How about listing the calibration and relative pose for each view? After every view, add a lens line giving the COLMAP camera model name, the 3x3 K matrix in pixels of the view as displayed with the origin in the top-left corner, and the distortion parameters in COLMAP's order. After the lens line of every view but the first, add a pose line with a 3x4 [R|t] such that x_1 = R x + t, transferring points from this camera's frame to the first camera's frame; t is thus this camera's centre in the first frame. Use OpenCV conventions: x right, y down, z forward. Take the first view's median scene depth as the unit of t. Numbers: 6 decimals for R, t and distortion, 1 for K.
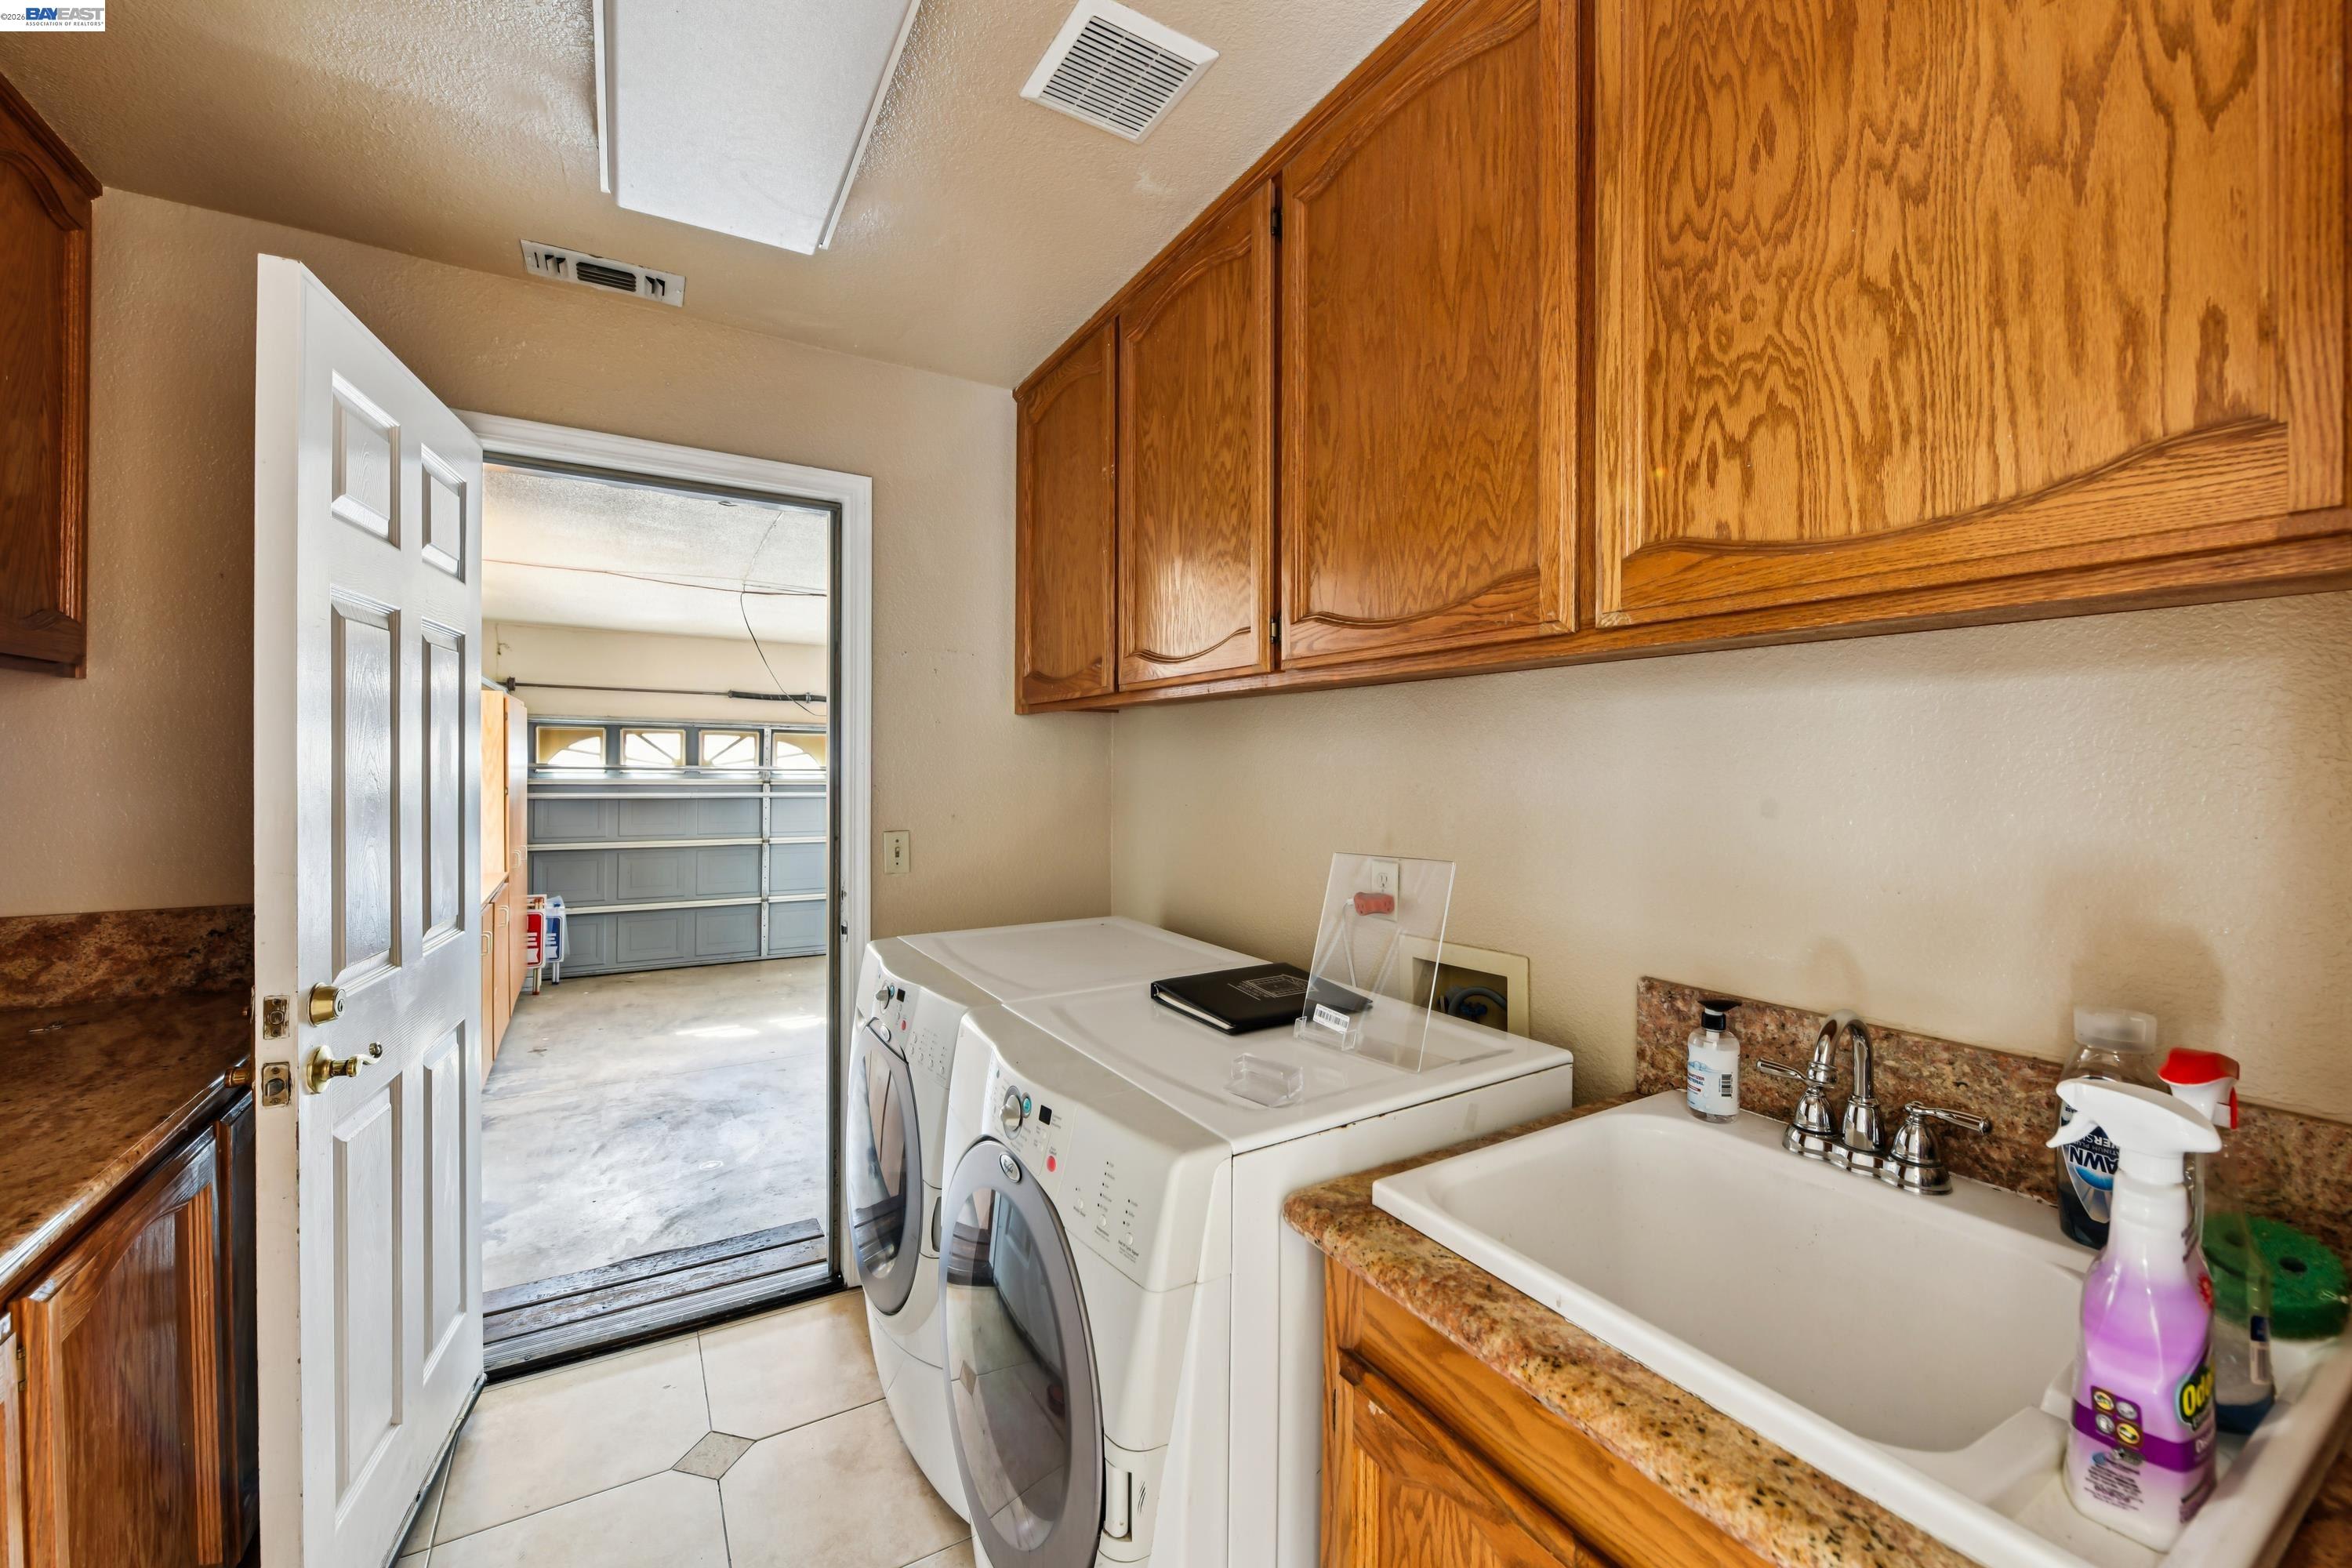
lens RADIAL K [[937.8, 0, 1174.0], [0, 937.8, 773.3], [0, 0, 1]] dist [-0.009598, -0.000692]
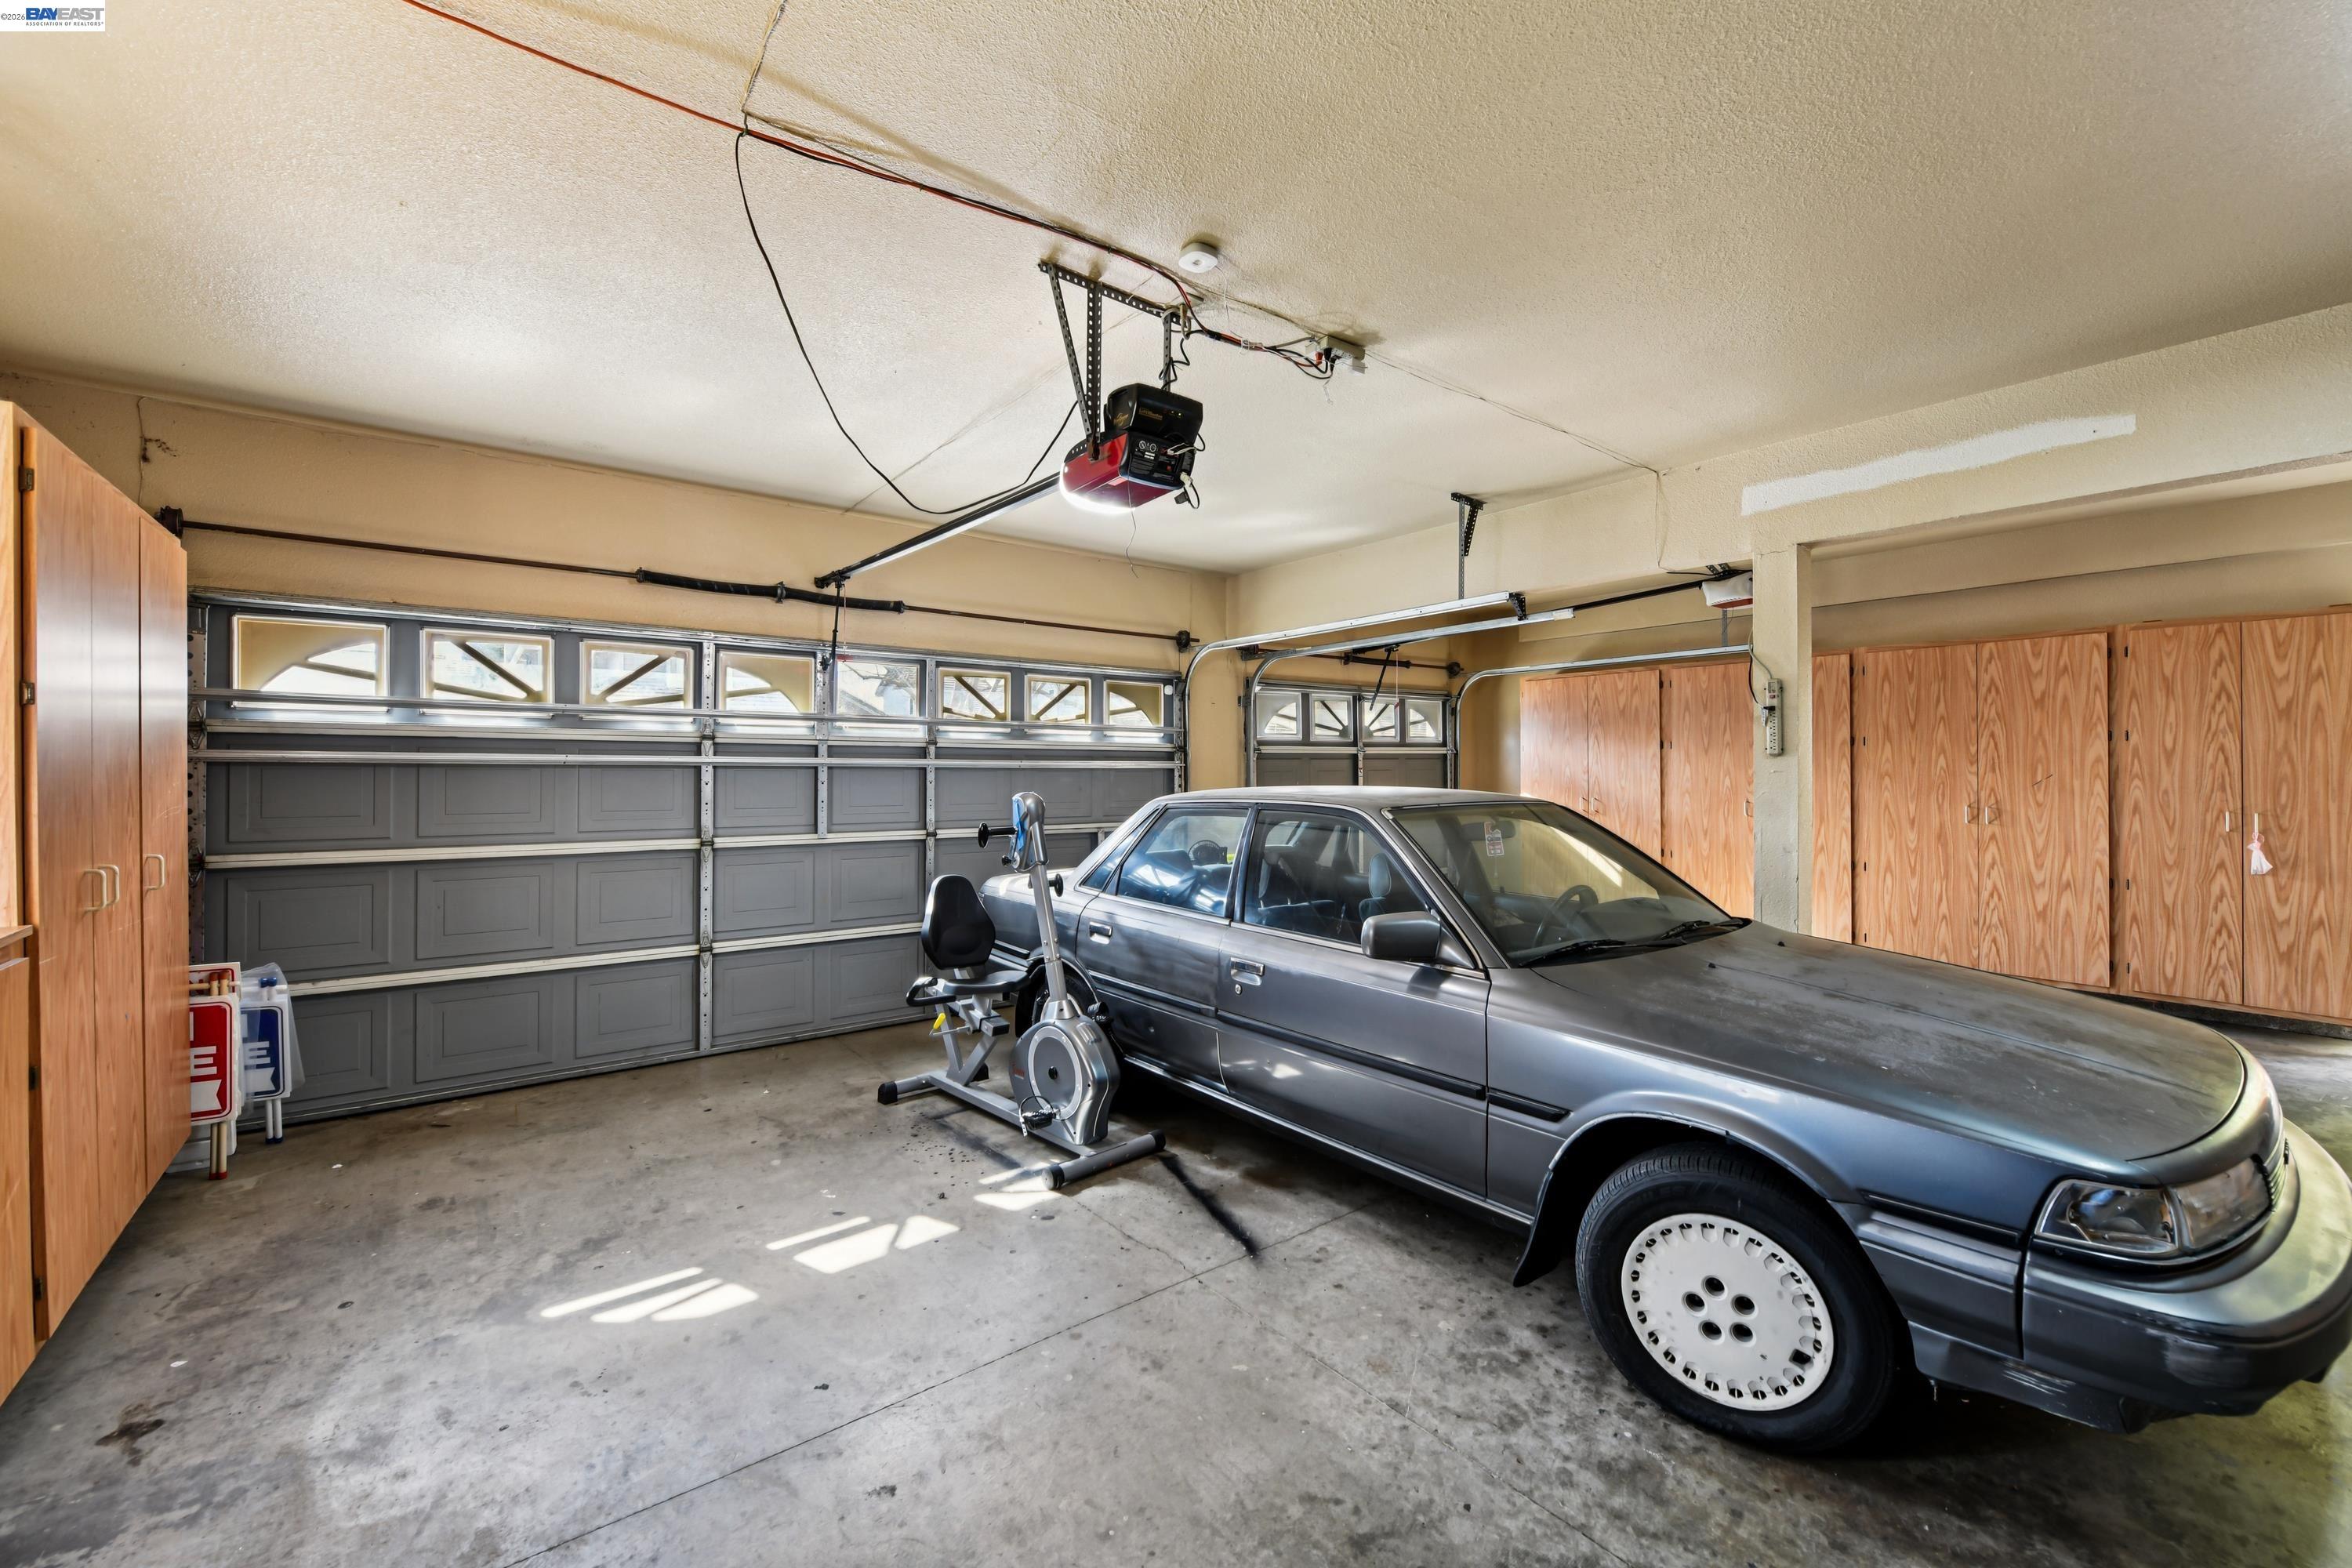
lens RADIAL K [[937.8, 0, 1178.1], [0, 937.8, 778.9], [0, 0, 1]] dist [-0.009598, -0.000692]
pose [[0.992606, -0.007387, 0.121157, -0.244606], [0.007236, 0.999972, 0.001686, 0.038032], [-0.121166, -0.000797, 0.992632, 0.450135]]
